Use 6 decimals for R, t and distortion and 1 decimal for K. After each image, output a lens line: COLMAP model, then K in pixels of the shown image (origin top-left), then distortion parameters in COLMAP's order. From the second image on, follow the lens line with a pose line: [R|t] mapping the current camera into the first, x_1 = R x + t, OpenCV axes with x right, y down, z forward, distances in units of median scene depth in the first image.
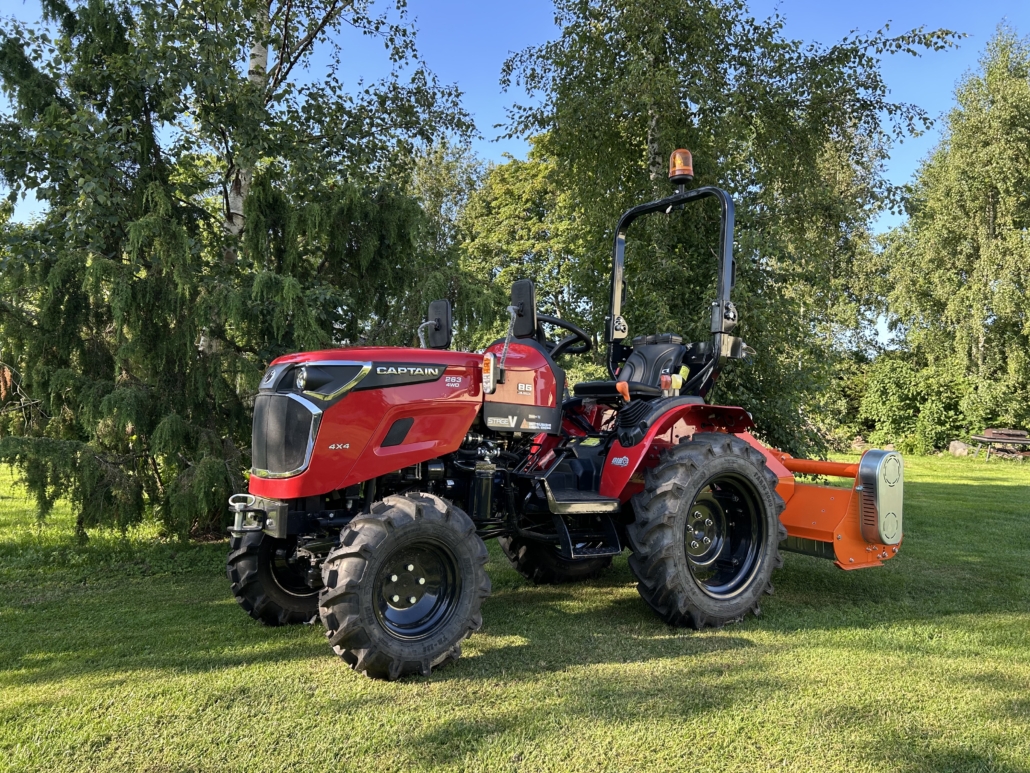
lens RADIAL K [[782.4, 0, 518.1], [0, 782.4, 394.3], [0, 0, 1]] dist [-0.001915, 0.063527]
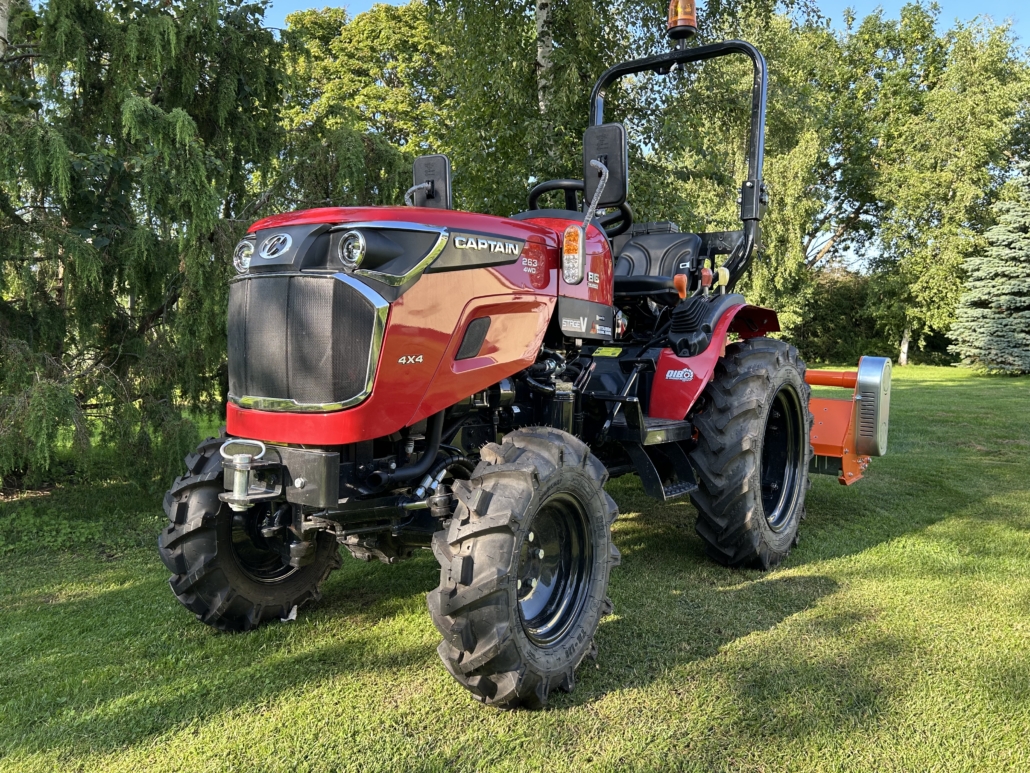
lens RADIAL K [[777.2, 0, 515.0], [0, 777.2, 386.5], [0, 0, 1]] dist [0.041483, -0.041760]
pose [[0.944113, -0.024694, 0.328696, -0.309685], [-0.008159, 0.995134, 0.098197, 0.022097], [-0.329521, -0.095391, 0.939317, 0.323531]]
